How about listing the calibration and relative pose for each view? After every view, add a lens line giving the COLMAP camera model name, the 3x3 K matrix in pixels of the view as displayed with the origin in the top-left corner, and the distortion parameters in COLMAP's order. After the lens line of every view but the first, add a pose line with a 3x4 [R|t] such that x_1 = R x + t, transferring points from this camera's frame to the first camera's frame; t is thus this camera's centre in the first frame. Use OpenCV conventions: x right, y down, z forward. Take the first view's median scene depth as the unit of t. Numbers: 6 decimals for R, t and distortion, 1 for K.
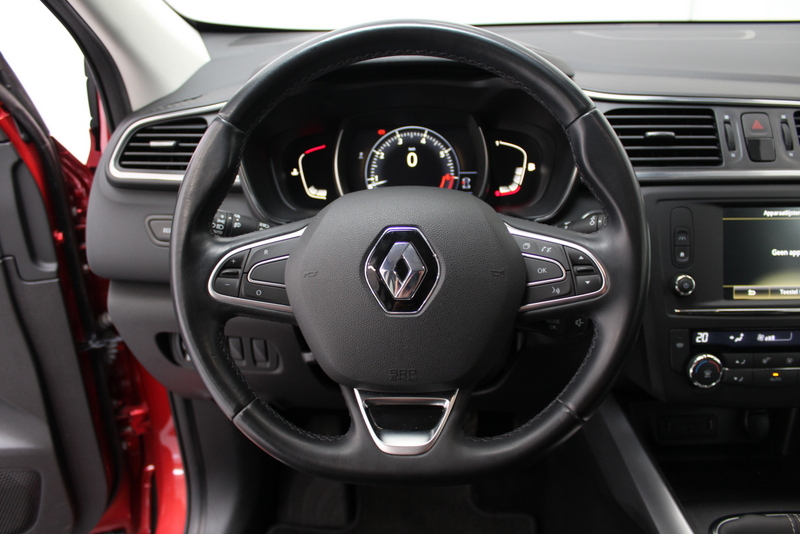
lens RADIAL K [[685.2, 0, 399.5], [0, 685.2, 267.9], [0, 0, 1]] dist [-0.131117, 0.104746]
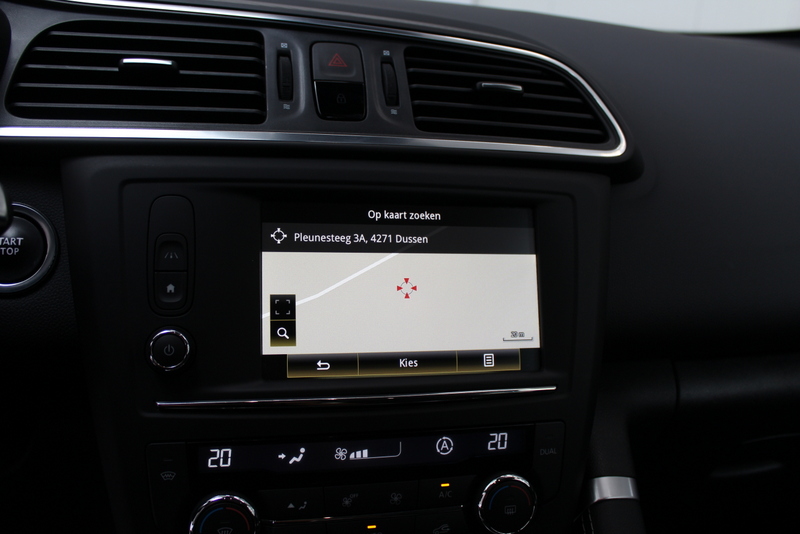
lens RADIAL K [[732.2, 0, 398.6], [0, 732.2, 266.5], [0, 0, 1]] dist [-0.103745, 0.000000]
pose [[0.961640, 0.019310, 0.273634, 0.430678], [0.022934, 0.988367, -0.150347, 0.047730], [-0.273354, 0.150855, 0.950011, 0.439219]]
